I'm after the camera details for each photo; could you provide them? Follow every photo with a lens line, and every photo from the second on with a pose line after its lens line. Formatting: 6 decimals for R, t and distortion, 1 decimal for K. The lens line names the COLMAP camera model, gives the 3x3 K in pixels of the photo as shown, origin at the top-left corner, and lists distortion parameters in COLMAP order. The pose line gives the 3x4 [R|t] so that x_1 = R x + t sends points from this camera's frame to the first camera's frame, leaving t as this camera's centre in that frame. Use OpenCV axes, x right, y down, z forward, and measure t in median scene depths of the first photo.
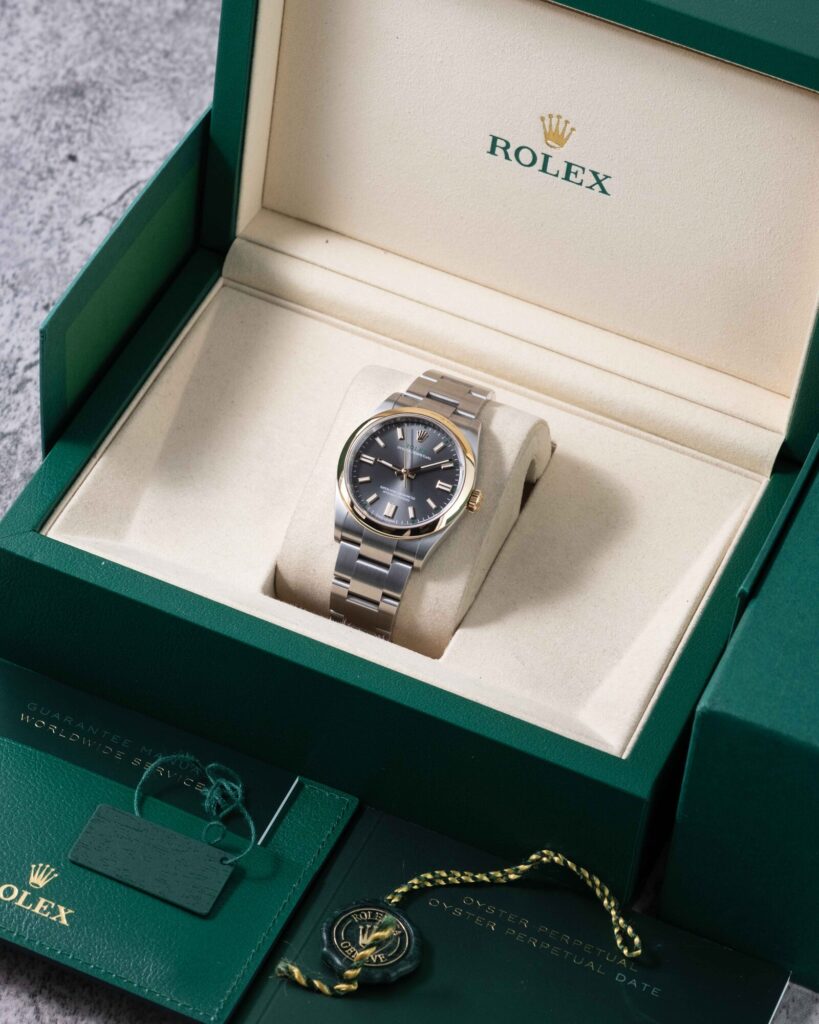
lens RADIAL K [[4497.8, 0, 409.5], [0, 4497.8, 512.0], [0, 0, 1]] dist [0.203389, -0.640419]
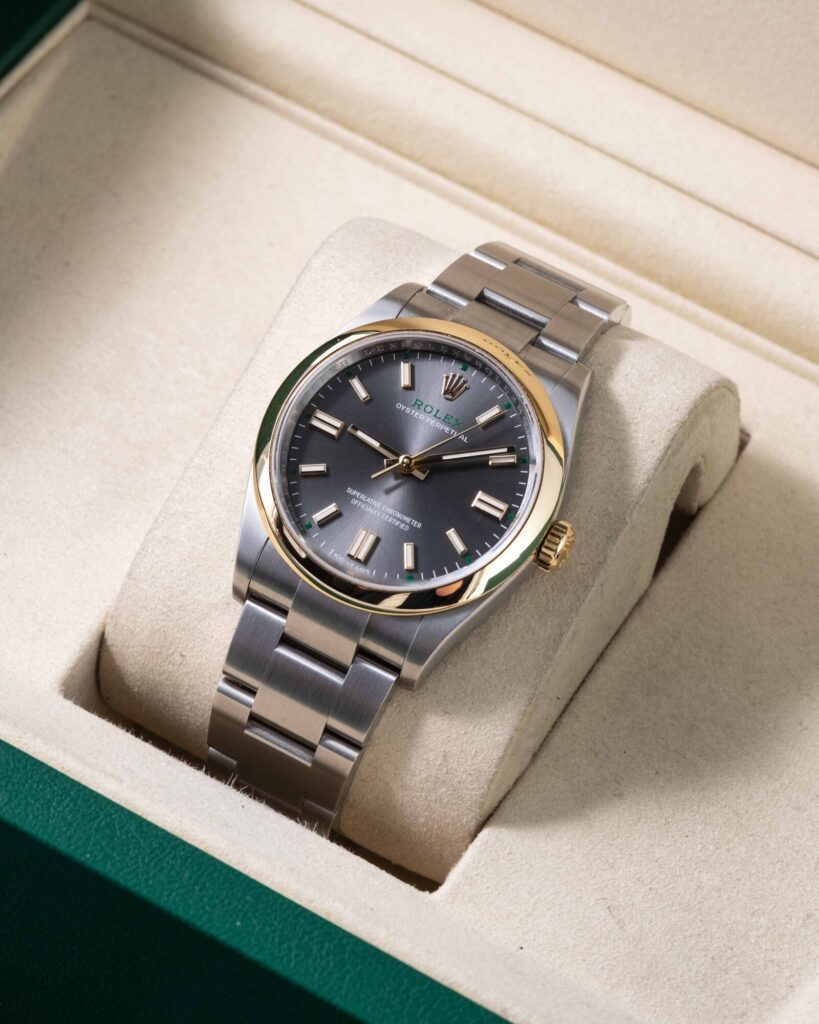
lens RADIAL K [[4497.8, 0, 409.5], [0, 4497.8, 512.0], [0, 0, 1]] dist [0.203389, -0.640419]
pose [[0.992901, 0.114989, -0.030426, 0.013331], [-0.114251, 0.993138, 0.024972, -0.015121], [0.033088, -0.021318, 0.999225, 0.554121]]
